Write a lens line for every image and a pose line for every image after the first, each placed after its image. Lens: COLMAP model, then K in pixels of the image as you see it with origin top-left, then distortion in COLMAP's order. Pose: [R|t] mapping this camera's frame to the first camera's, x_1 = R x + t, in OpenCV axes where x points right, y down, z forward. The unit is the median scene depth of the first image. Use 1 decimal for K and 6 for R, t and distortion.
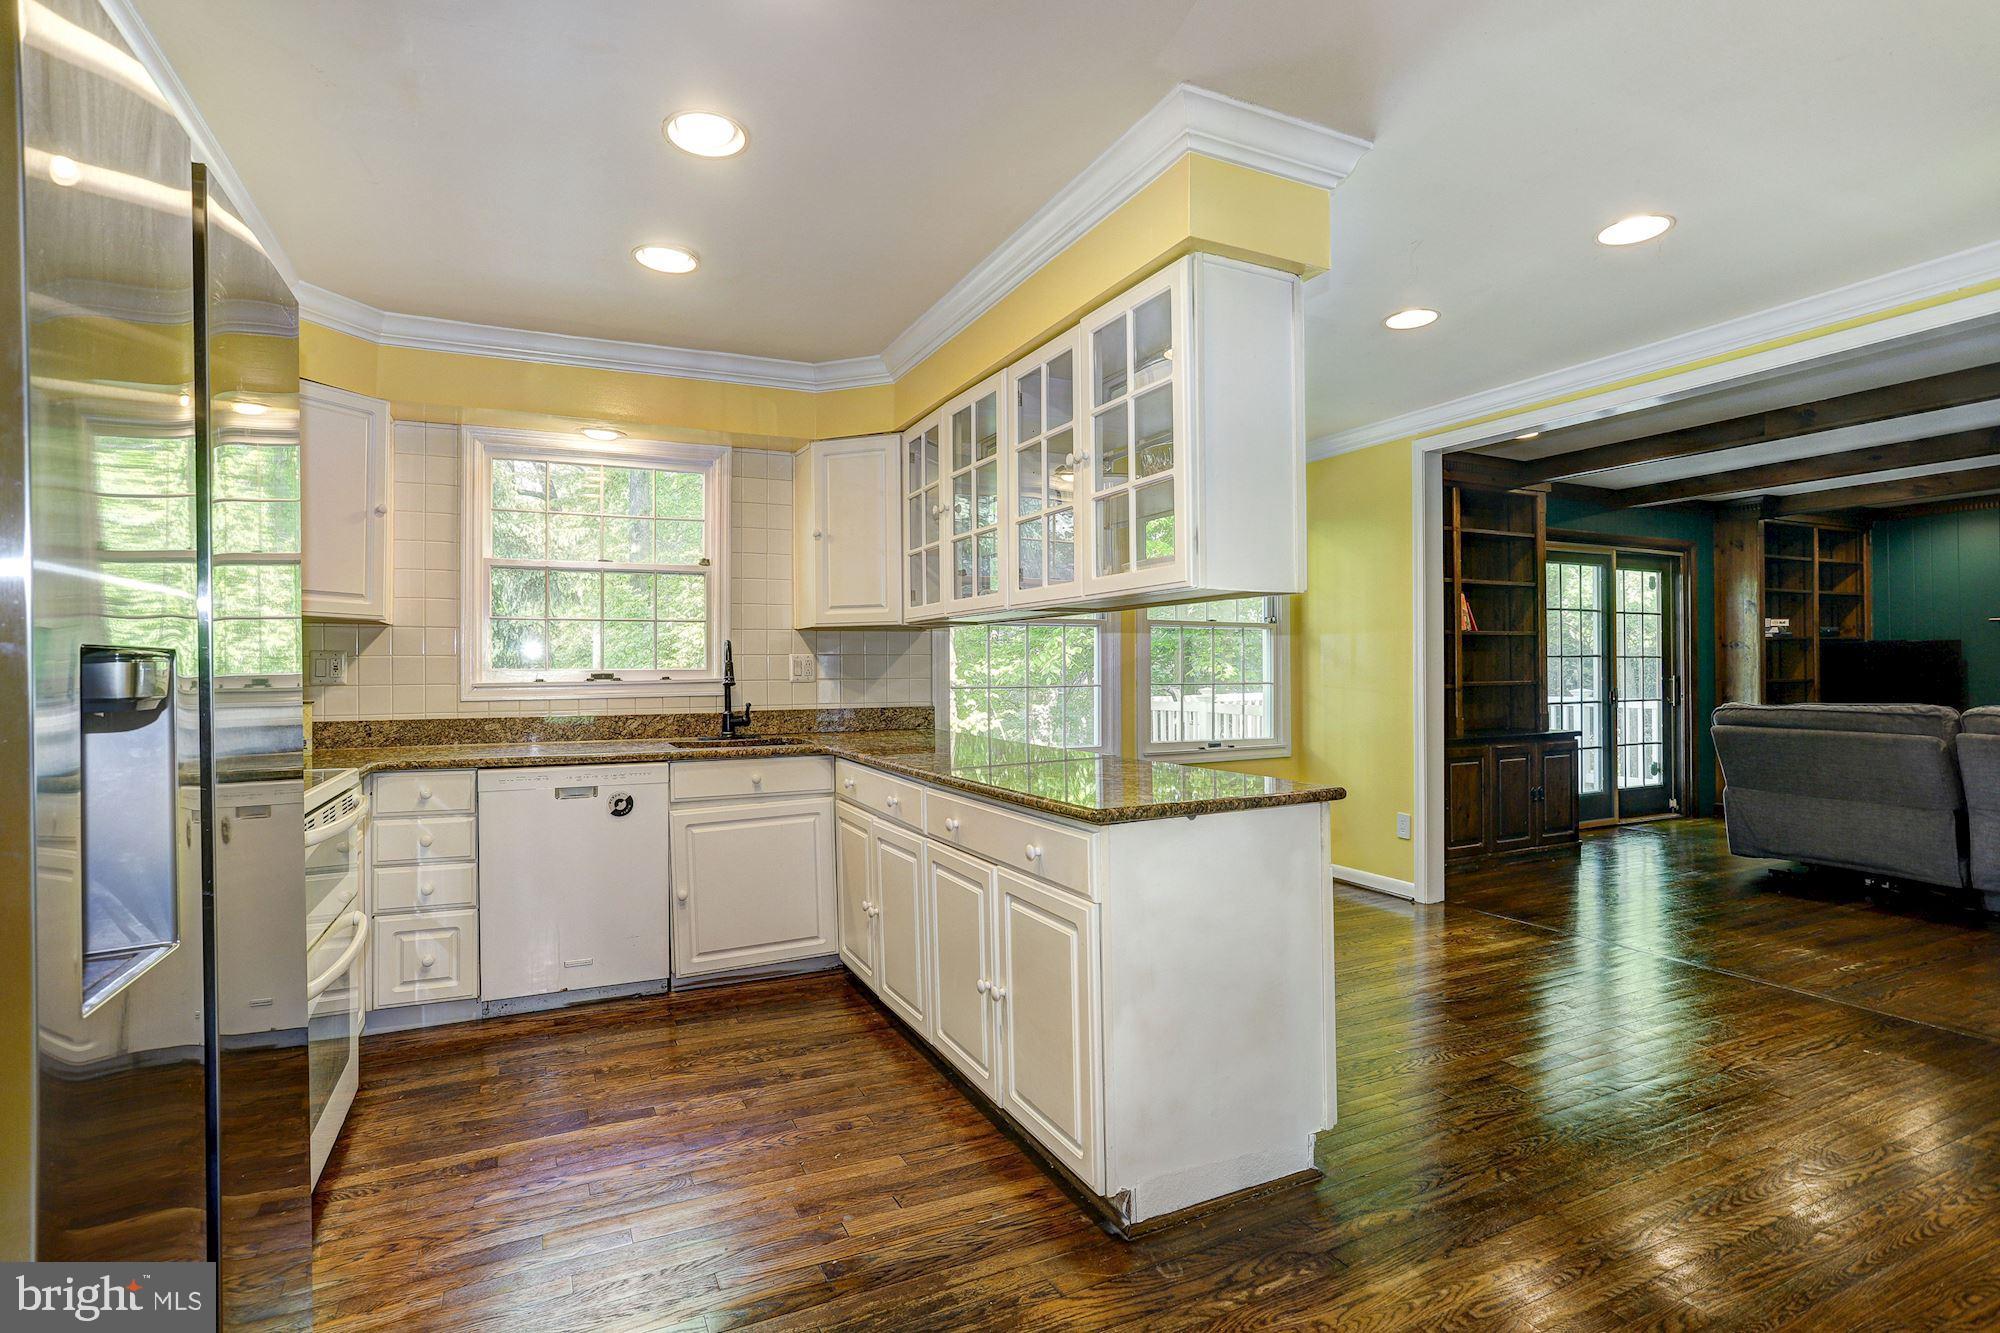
lens RADIAL K [[965.6, 0, 976.1], [0, 965.6, 665.4], [0, 0, 1]] dist [-0.022531, 0.009483]
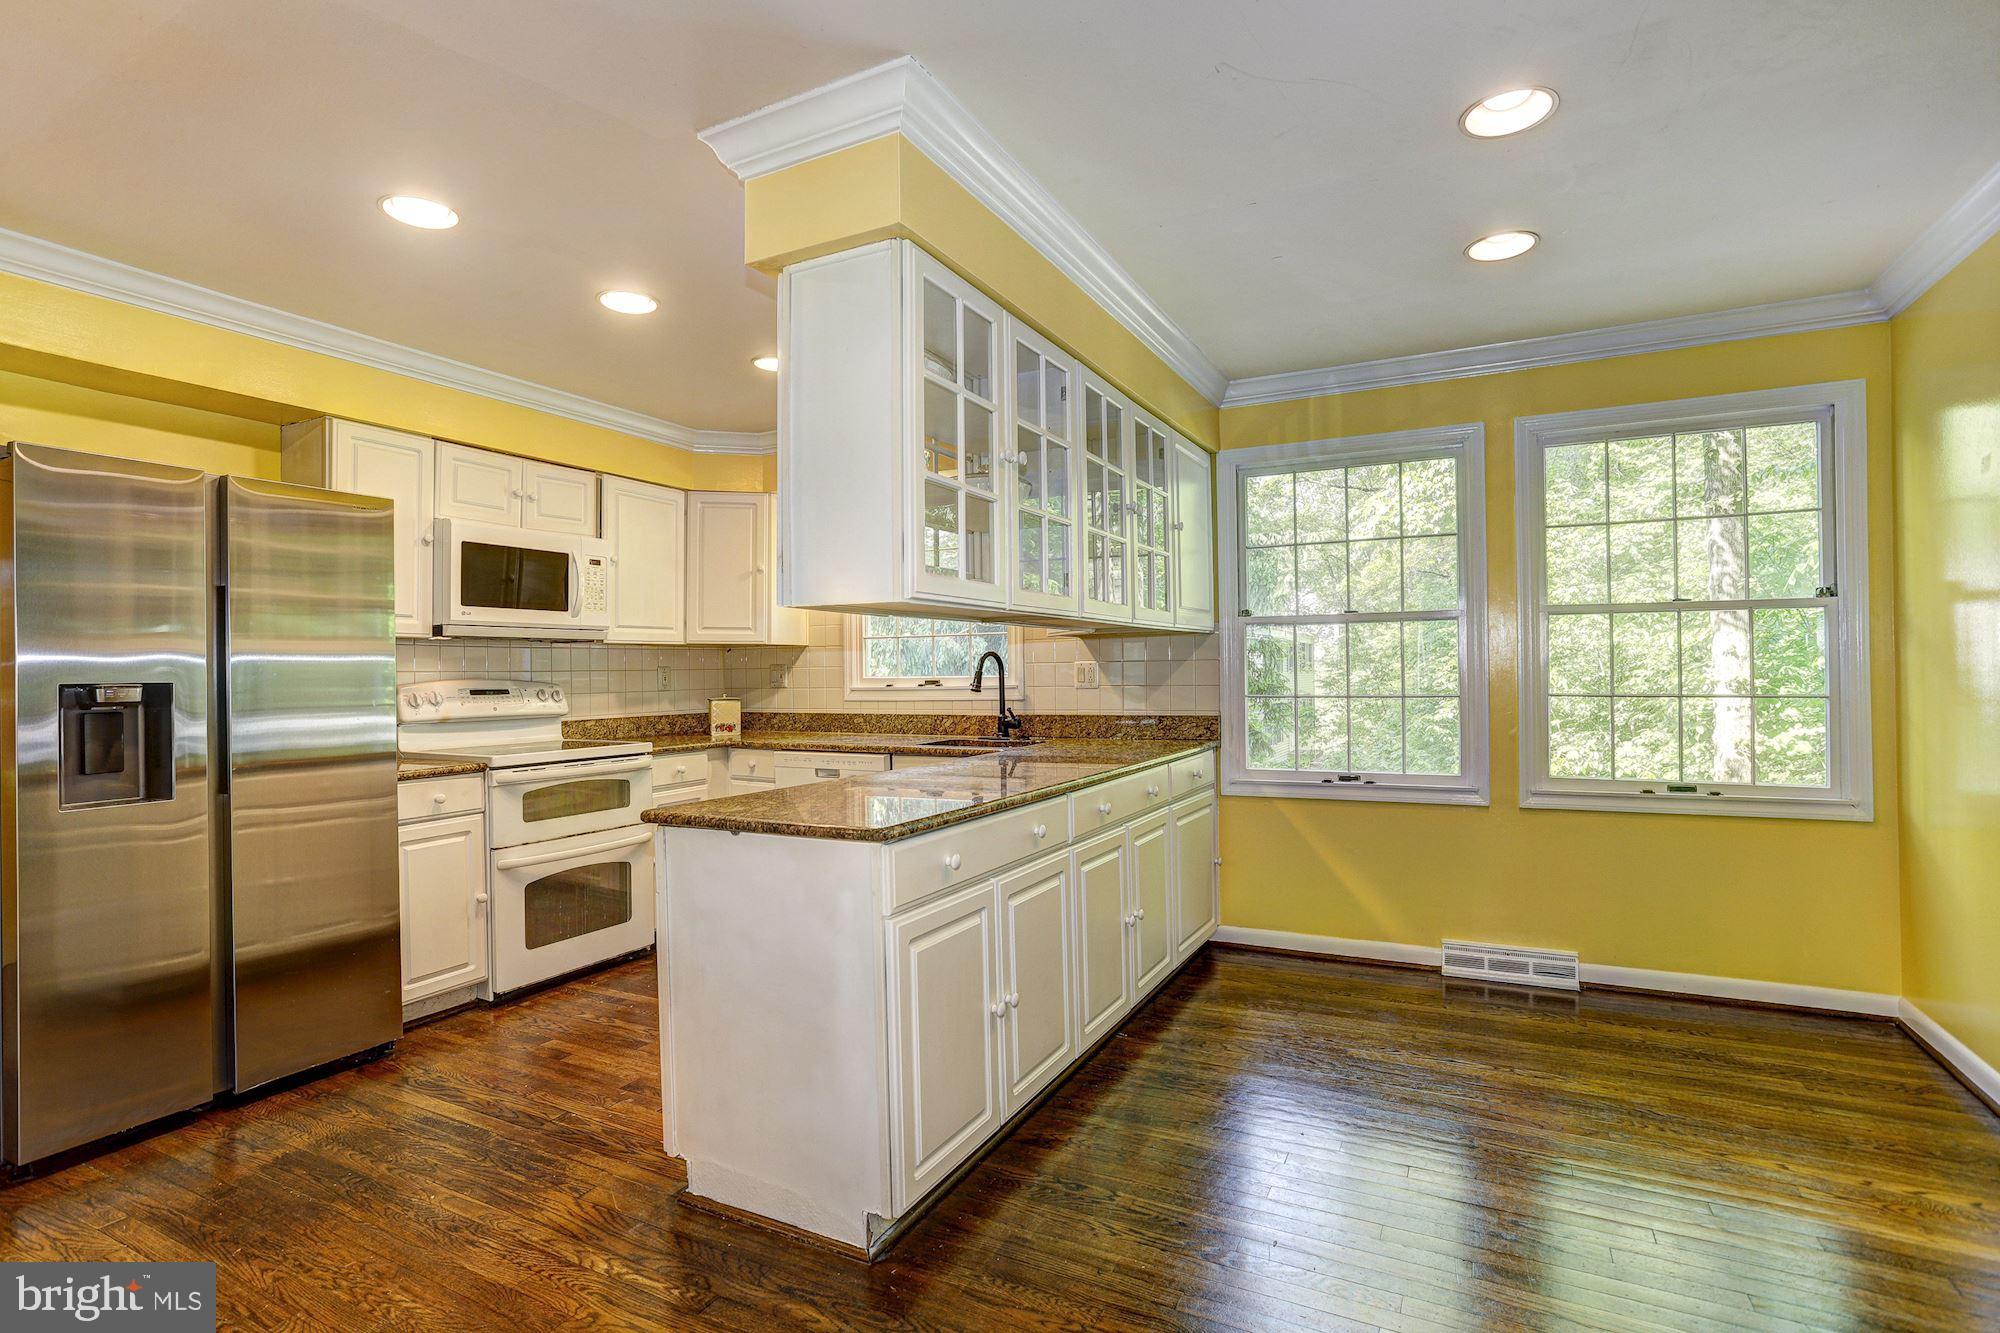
lens RADIAL K [[971.0, 0, 984.6], [0, 971.0, 667.4], [0, 0, 1]] dist [-0.043757, 0.010974]
pose [[0.601774, -0.007956, -0.798626, 0.713386], [0.010751, 0.999940, -0.001860, -0.005245], [0.798594, -0.007467, 0.601824, 0.356313]]
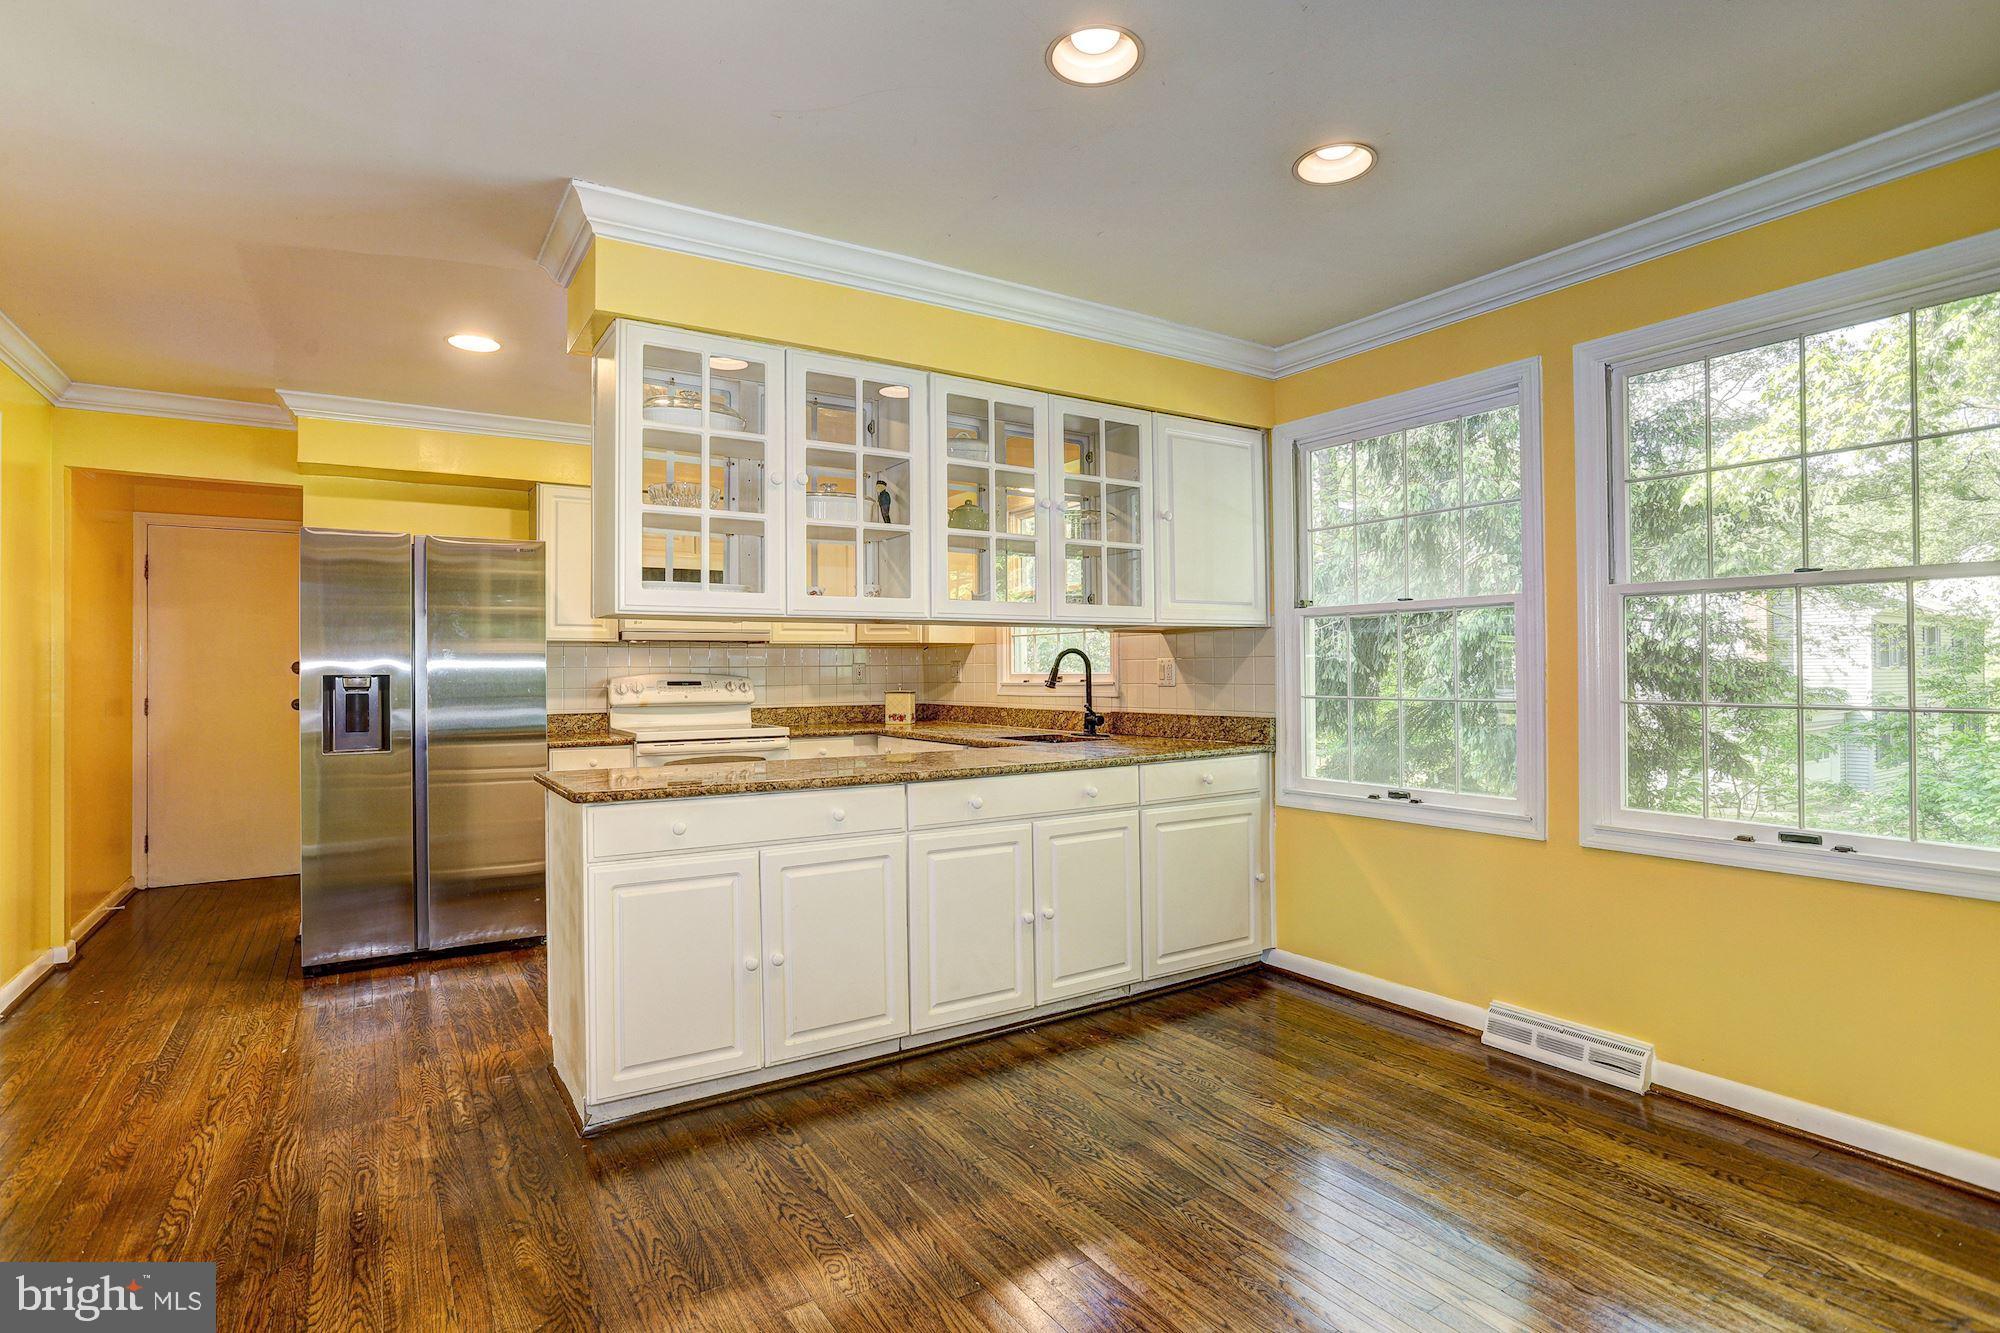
lens RADIAL K [[971.0, 0, 975.8], [0, 971.0, 669.6], [0, 0, 1]] dist [-0.043757, 0.010974]
pose [[0.131398, -0.000225, -0.991330, 0.959031], [0.008515, 0.999963, 0.000902, -0.002657], [0.991293, -0.008560, 0.131395, 0.828202]]
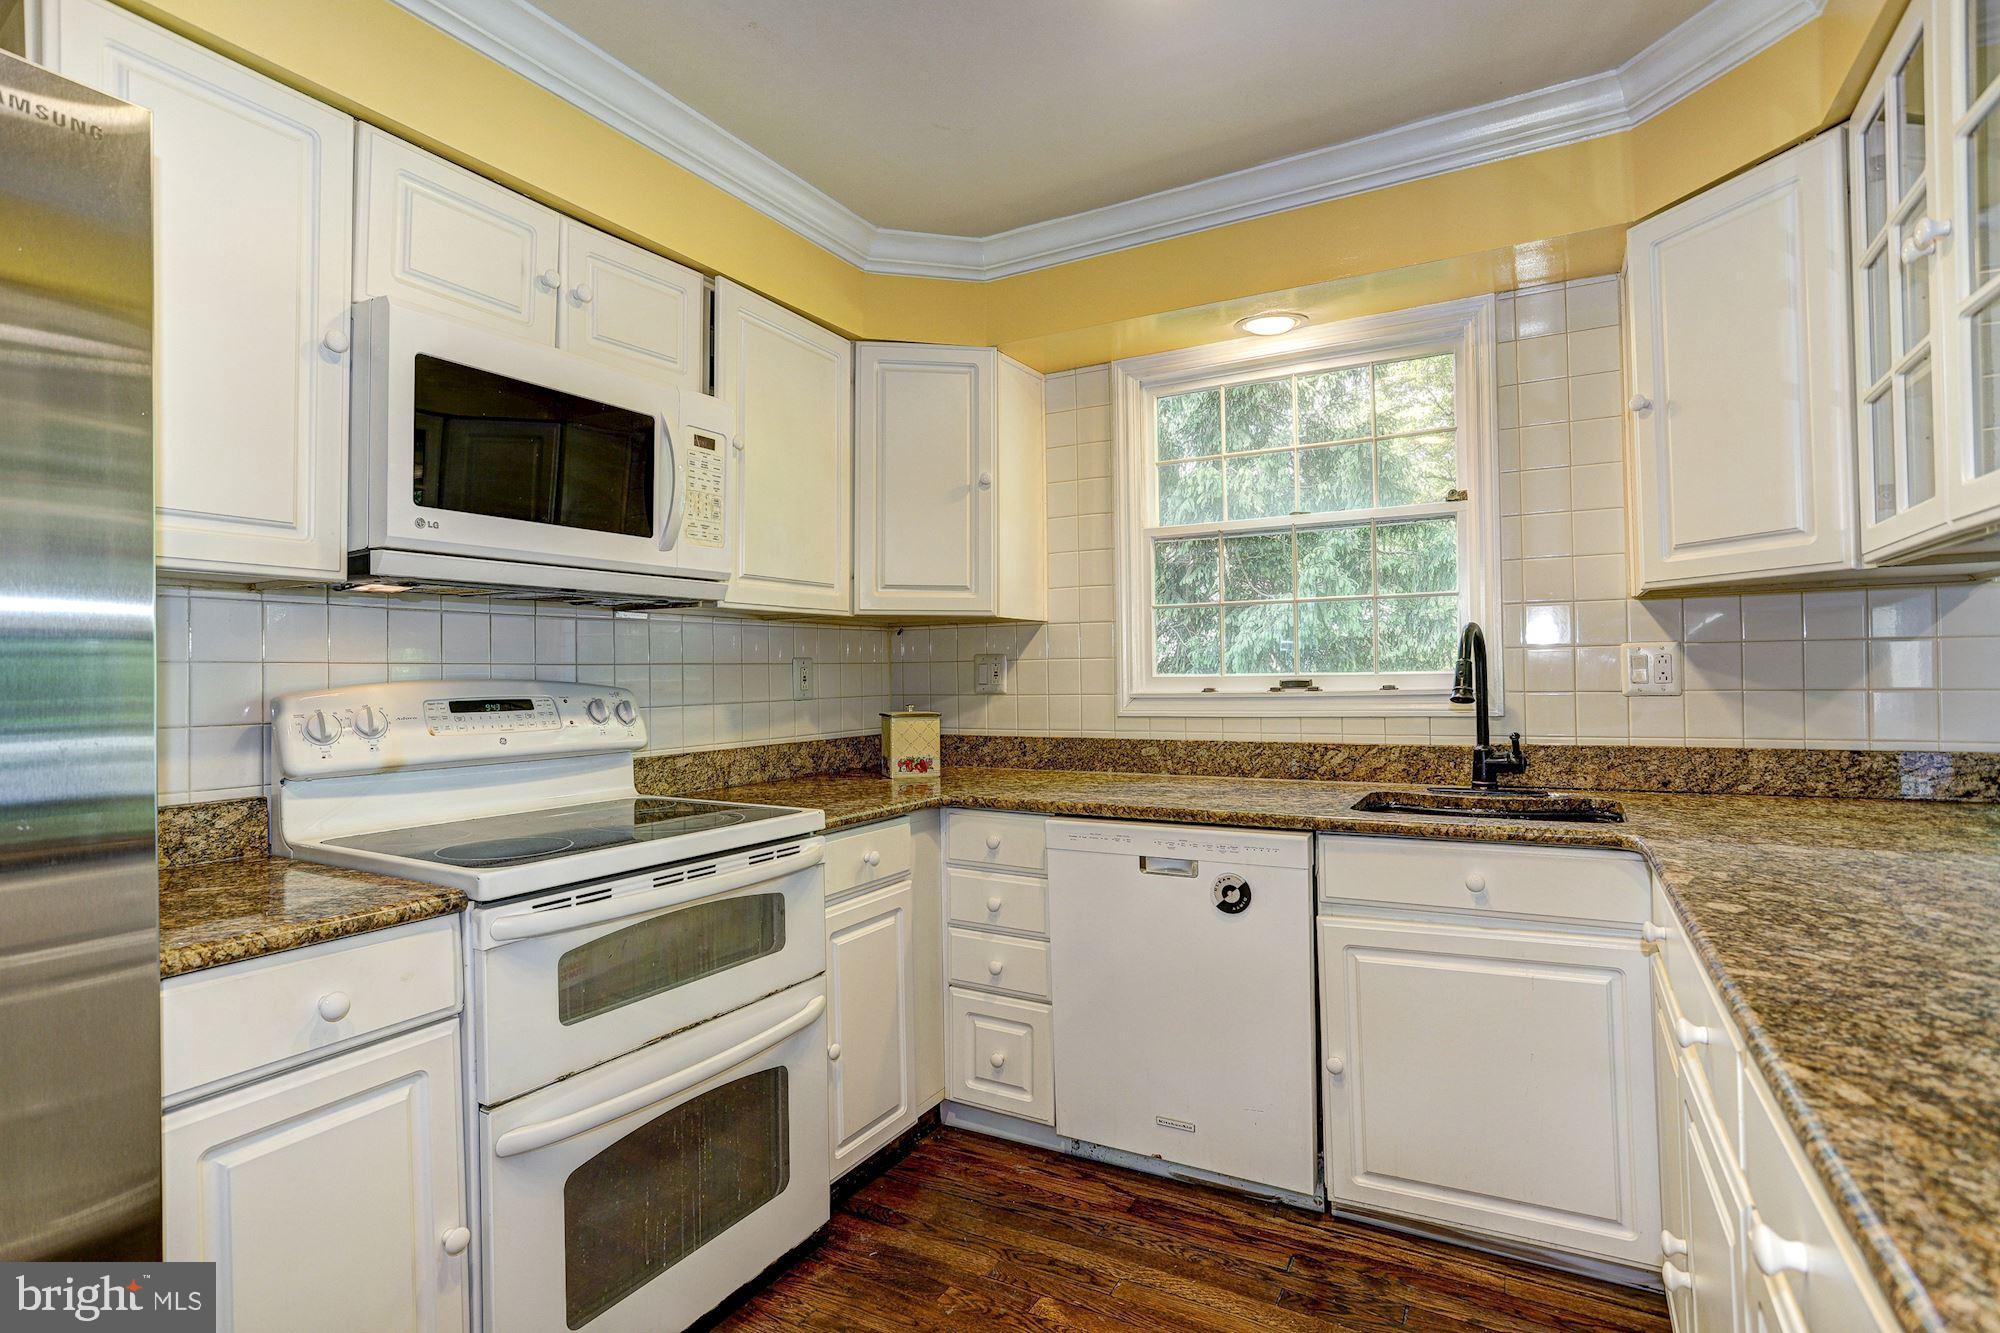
lens RADIAL K [[971.0, 0, 992.9], [0, 971.0, 669.5], [0, 0, 1]] dist [-0.043757, 0.010974]
pose [[0.577255, -0.008956, -0.816515, 0.048197], [0.011939, 0.999926, -0.002527, 0.000043], [0.816477, -0.008289, 0.577319, 0.493378]]
